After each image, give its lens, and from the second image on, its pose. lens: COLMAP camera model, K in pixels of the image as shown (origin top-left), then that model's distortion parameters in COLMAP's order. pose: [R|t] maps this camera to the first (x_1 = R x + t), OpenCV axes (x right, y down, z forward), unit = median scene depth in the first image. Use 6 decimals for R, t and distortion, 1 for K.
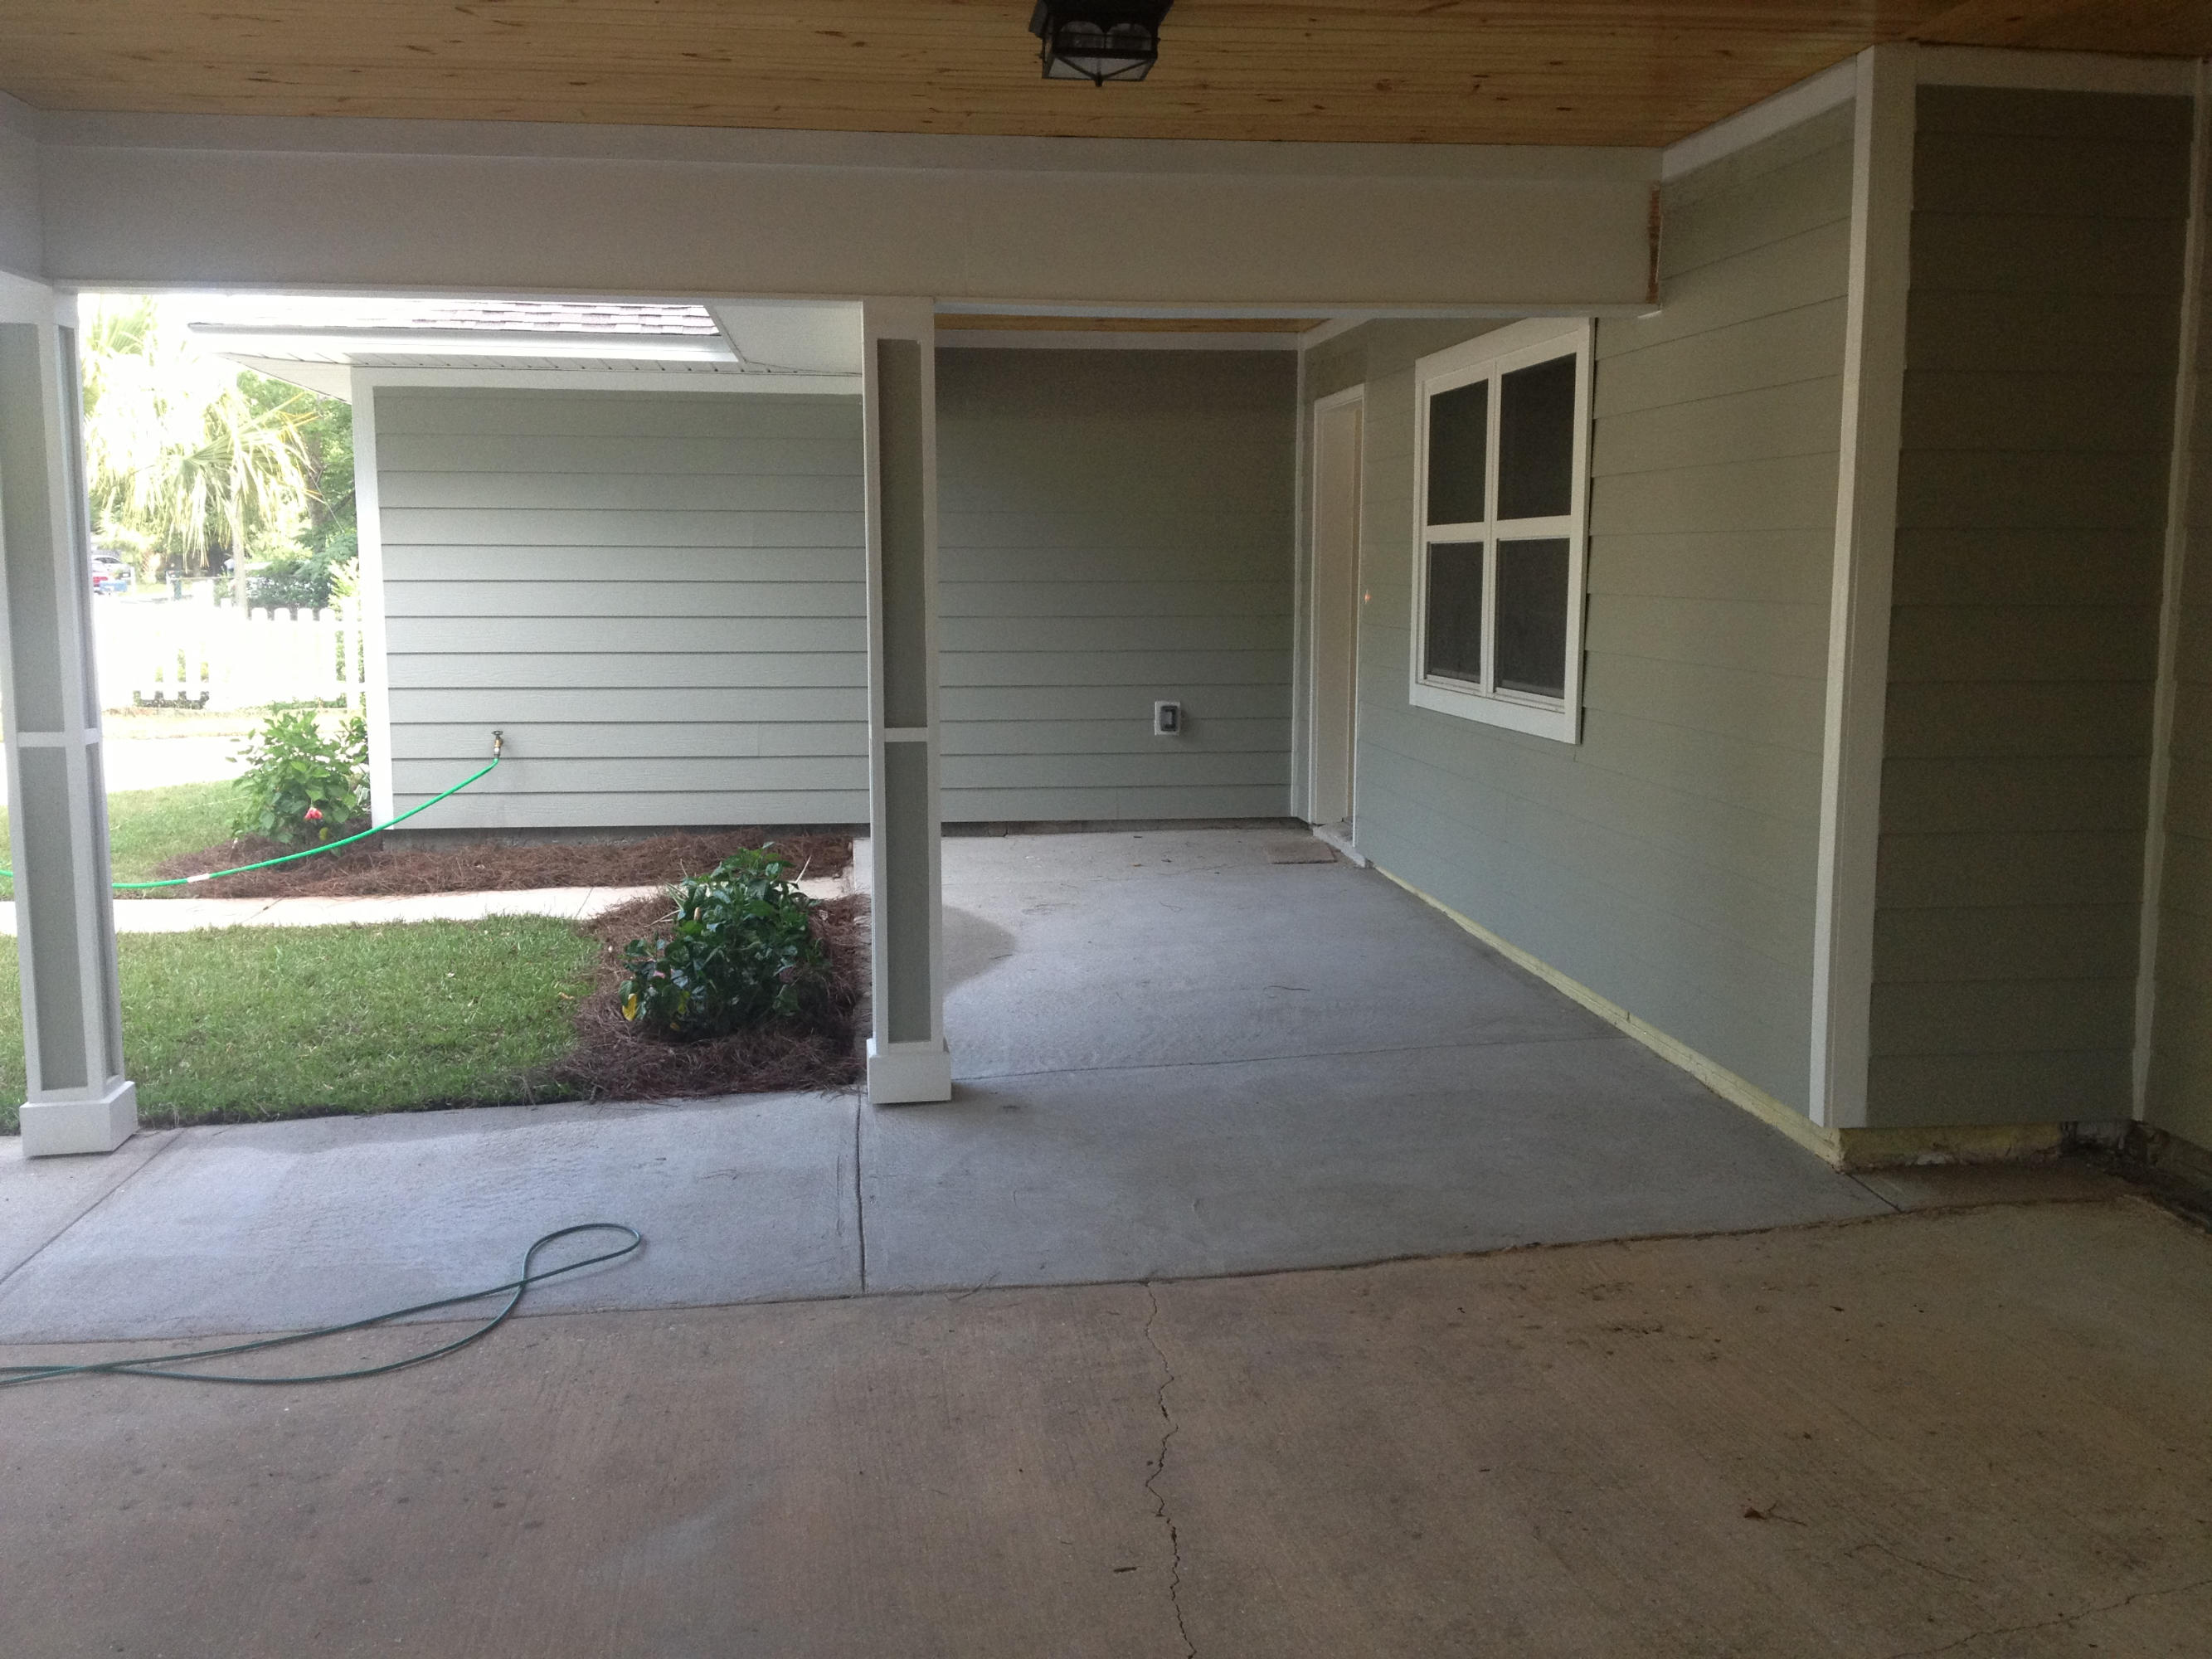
lens RADIAL K [[2117.6, 0, 1106.0], [0, 2117.6, 829.5], [0, 0, 1]] dist [0.199670, -0.371812]
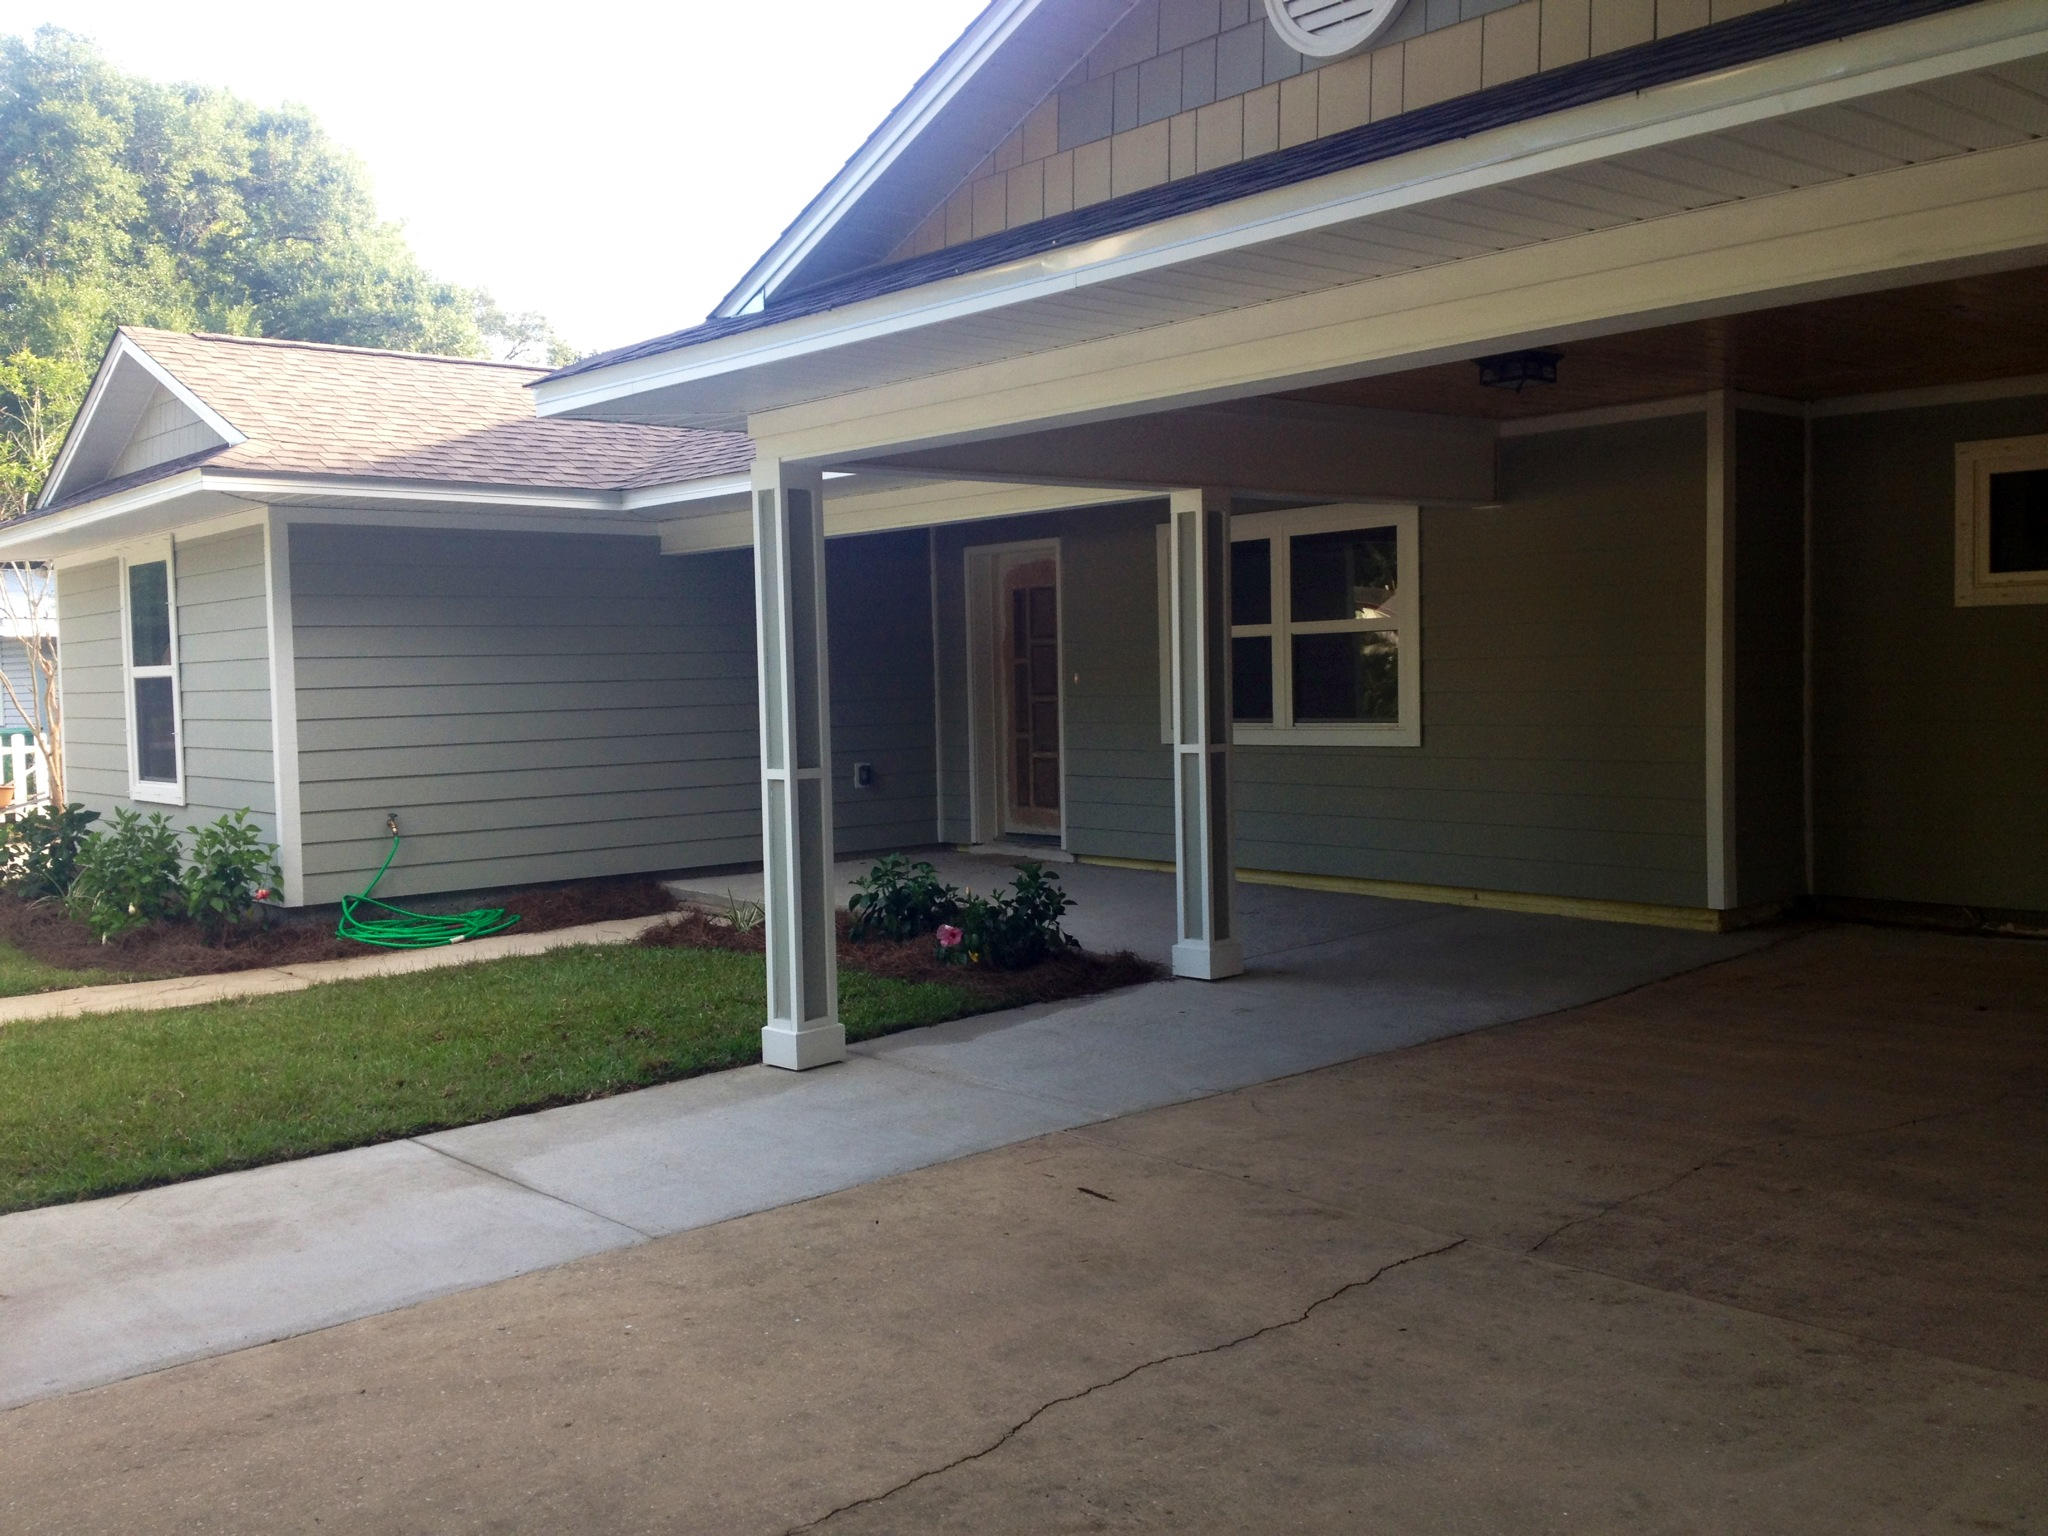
lens RADIAL K [[1960.5, 0, 1024.0], [0, 1960.5, 768.0], [0, 0, 1]] dist [0.199670, -0.371812]
pose [[0.820560, -0.048778, 0.569476, -0.727930], [0.097018, 0.993780, -0.054673, 0.026075], [-0.563266, 0.100112, 0.820188, -0.101666]]
